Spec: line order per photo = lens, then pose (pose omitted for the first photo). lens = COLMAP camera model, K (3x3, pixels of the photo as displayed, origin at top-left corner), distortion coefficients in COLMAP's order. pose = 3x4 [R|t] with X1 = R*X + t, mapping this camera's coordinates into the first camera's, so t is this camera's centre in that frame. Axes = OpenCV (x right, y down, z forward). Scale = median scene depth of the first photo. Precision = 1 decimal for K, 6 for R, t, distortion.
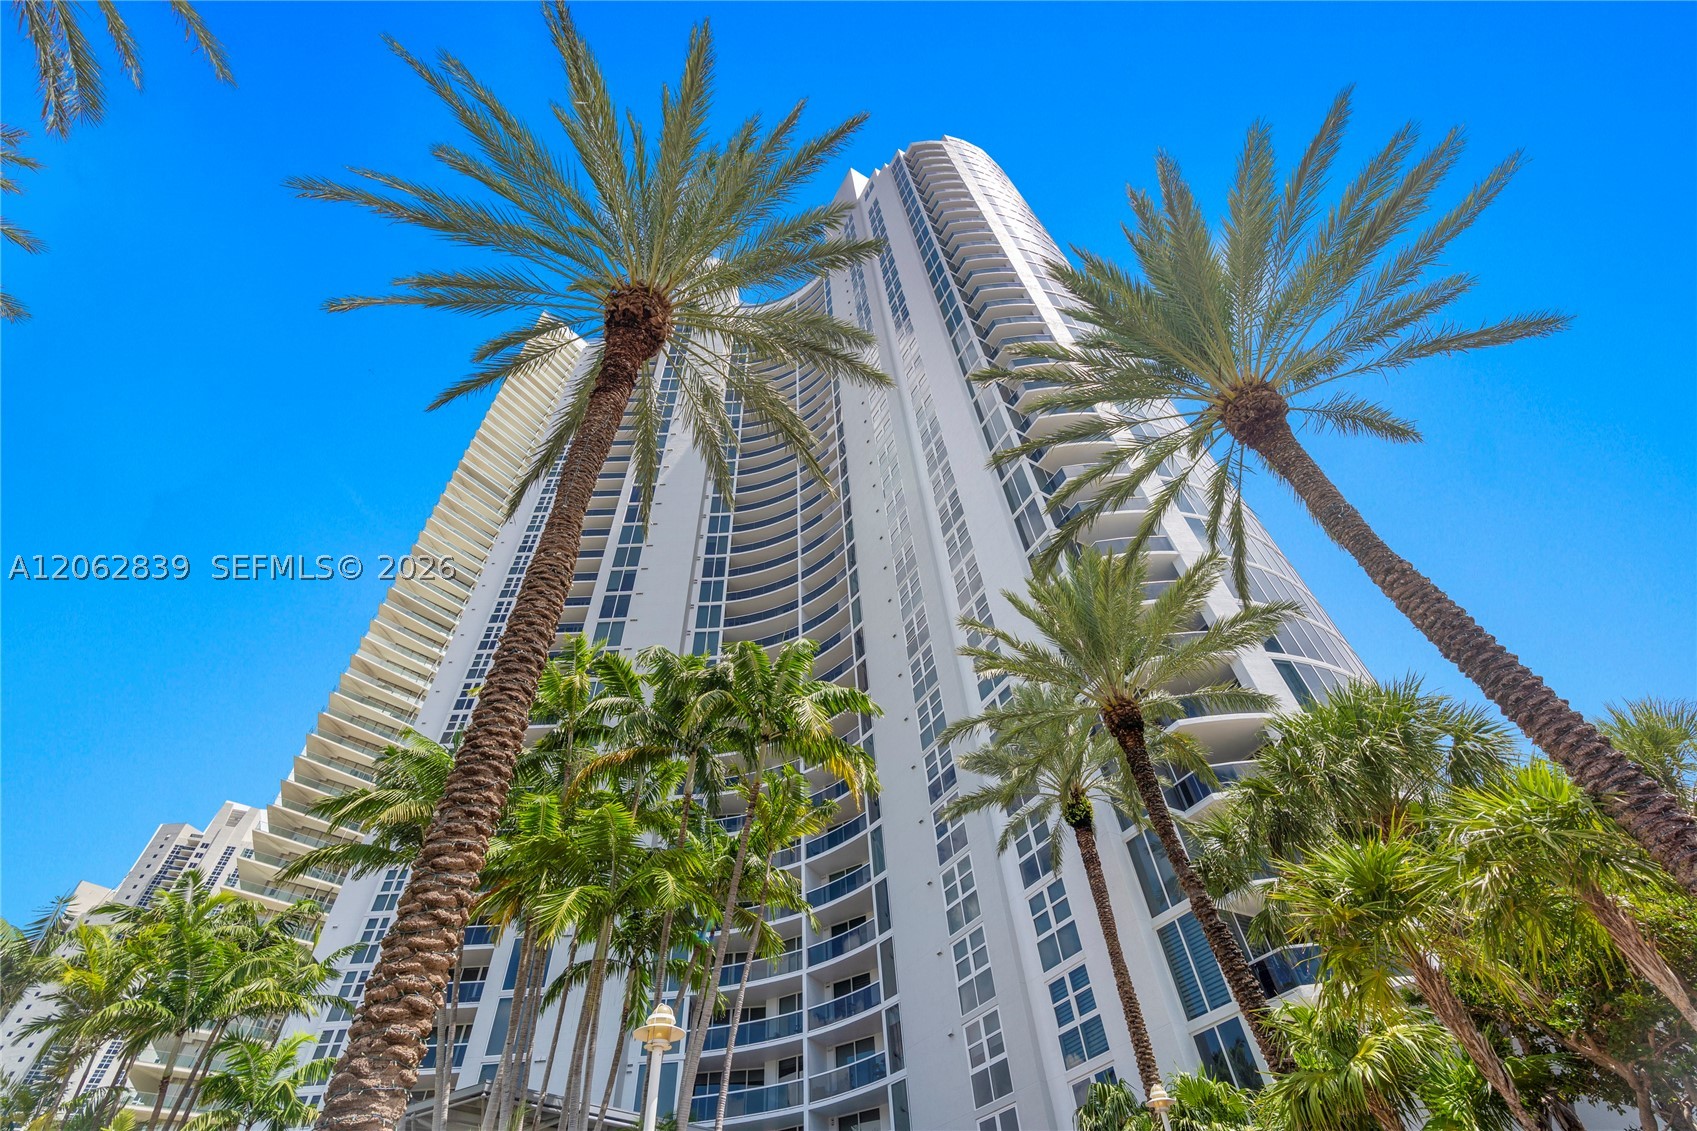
lens RADIAL K [[775.5, 0, 848.5], [0, 775.5, 565.5], [0, 0, 1]] dist [-0.003174, -0.000682]
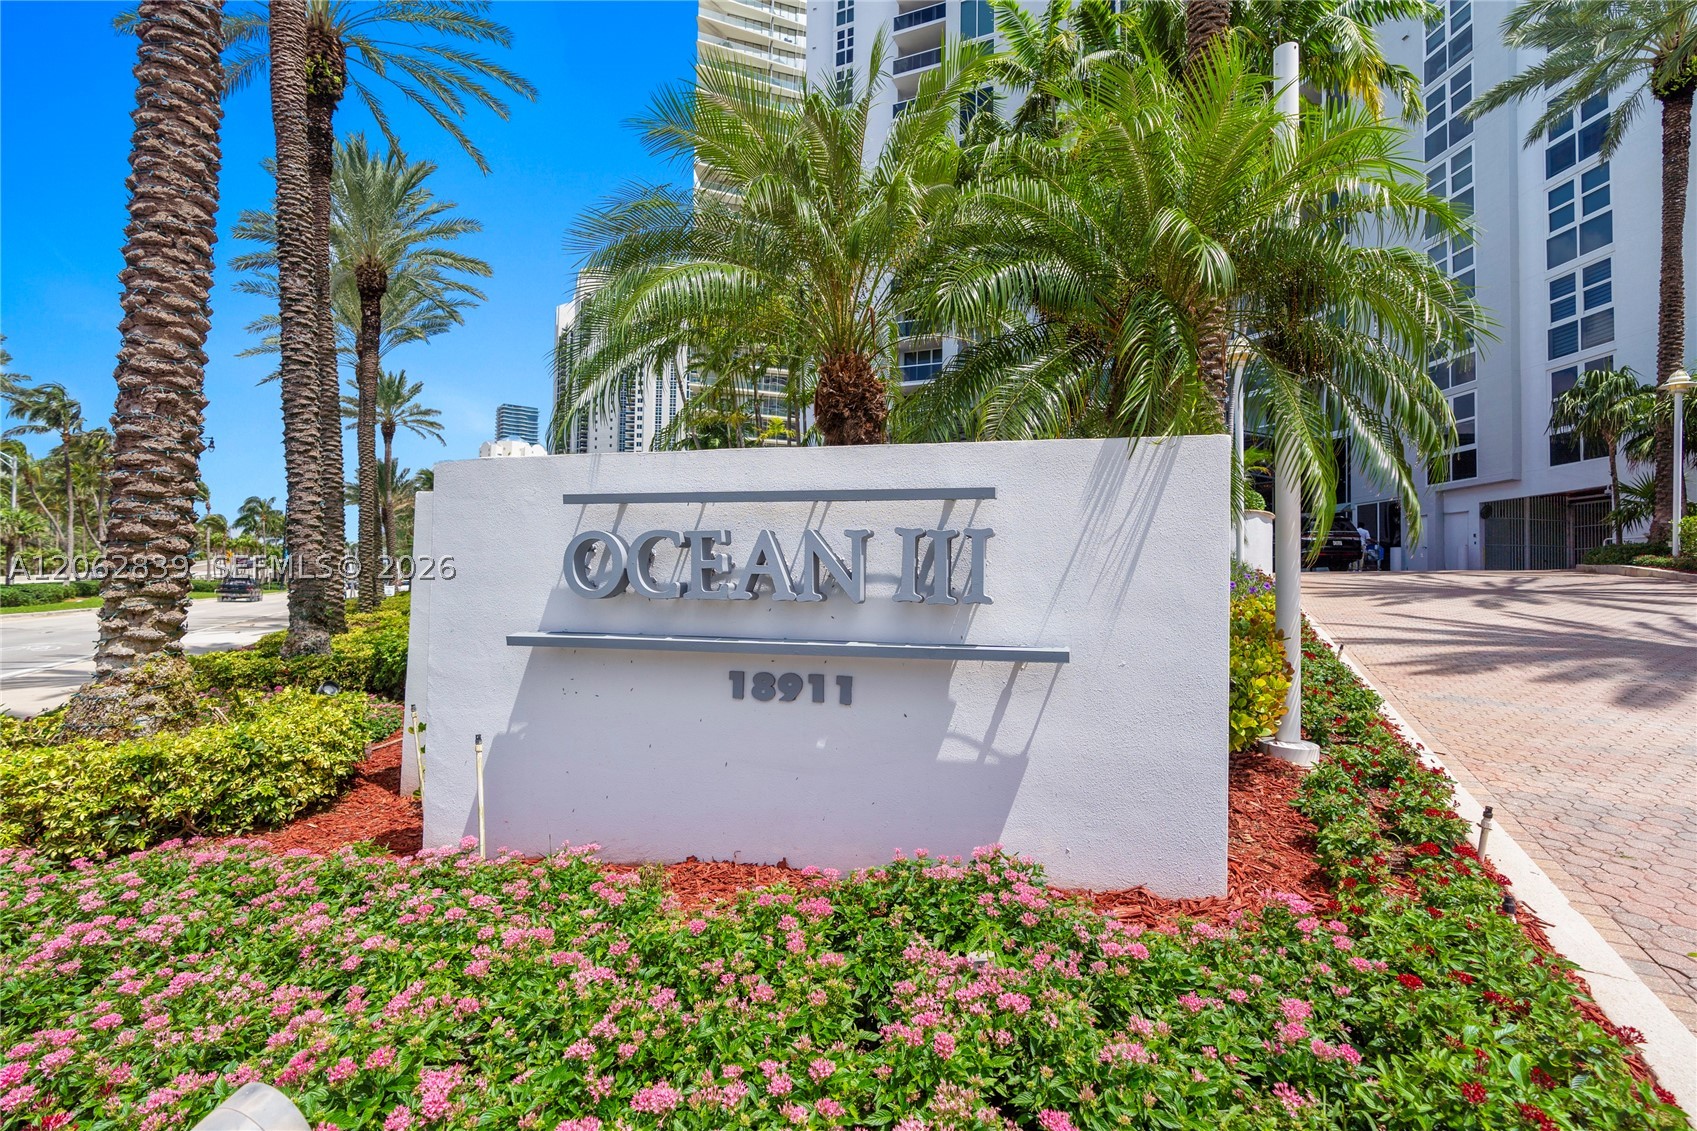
lens RADIAL K [[775.5, 0, 848.5], [0, 775.5, 565.5], [0, 0, 1]] dist [-0.003174, -0.000682]
pose [[0.900026, 0.066542, -0.430726, -0.081525], [0.270154, 0.690342, 0.671152, -0.082701], [0.342008, -0.720417, 0.603349, -0.110666]]
